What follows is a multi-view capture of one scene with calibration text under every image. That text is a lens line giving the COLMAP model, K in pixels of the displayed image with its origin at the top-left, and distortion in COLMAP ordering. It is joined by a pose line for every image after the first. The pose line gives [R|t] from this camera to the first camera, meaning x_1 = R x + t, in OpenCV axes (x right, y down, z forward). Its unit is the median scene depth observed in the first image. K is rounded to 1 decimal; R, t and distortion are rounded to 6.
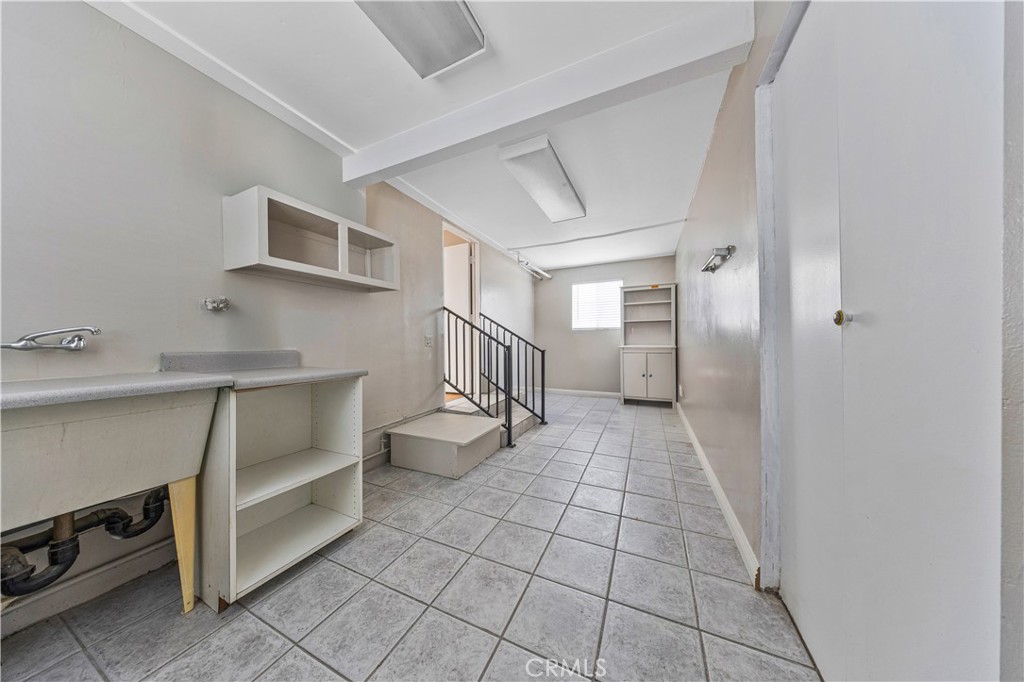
lens RADIAL K [[299.1, 0, 511.3], [0, 299.1, 342.4], [0, 0, 1]] dist [-0.002938, 0.000284]
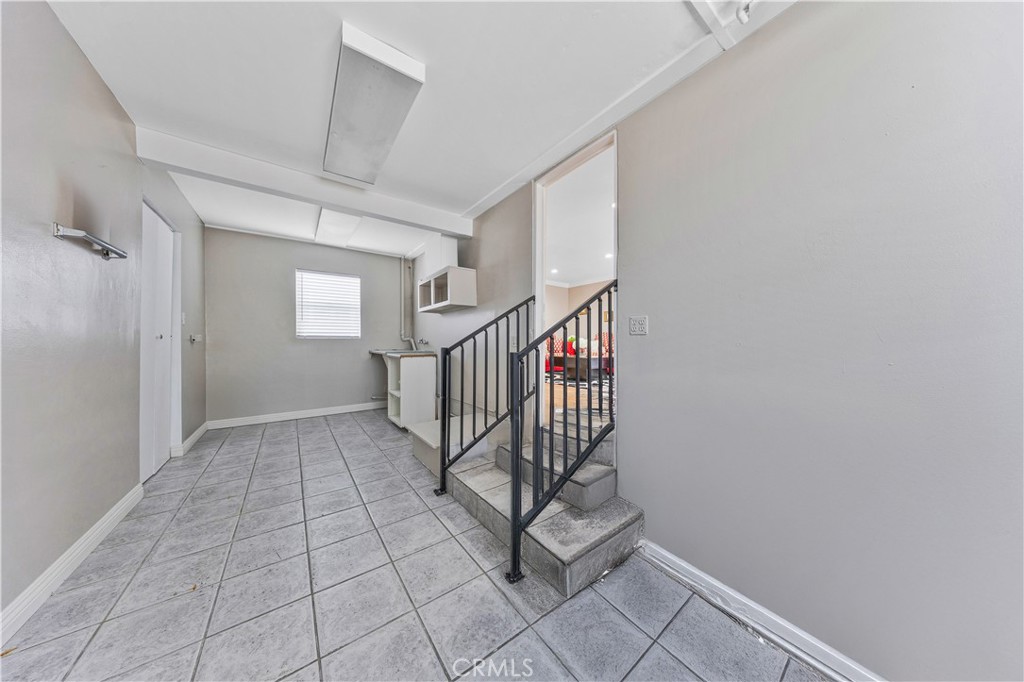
lens RADIAL K [[299.1, 0, 513.1], [0, 299.1, 338.8], [0, 0, 1]] dist [-0.002938, 0.000284]
pose [[-0.480089, 0.006105, -0.877198, 0.719853], [0.009061, 0.999957, 0.002000, -0.017138], [0.877173, -0.006988, -0.480124, 2.019819]]
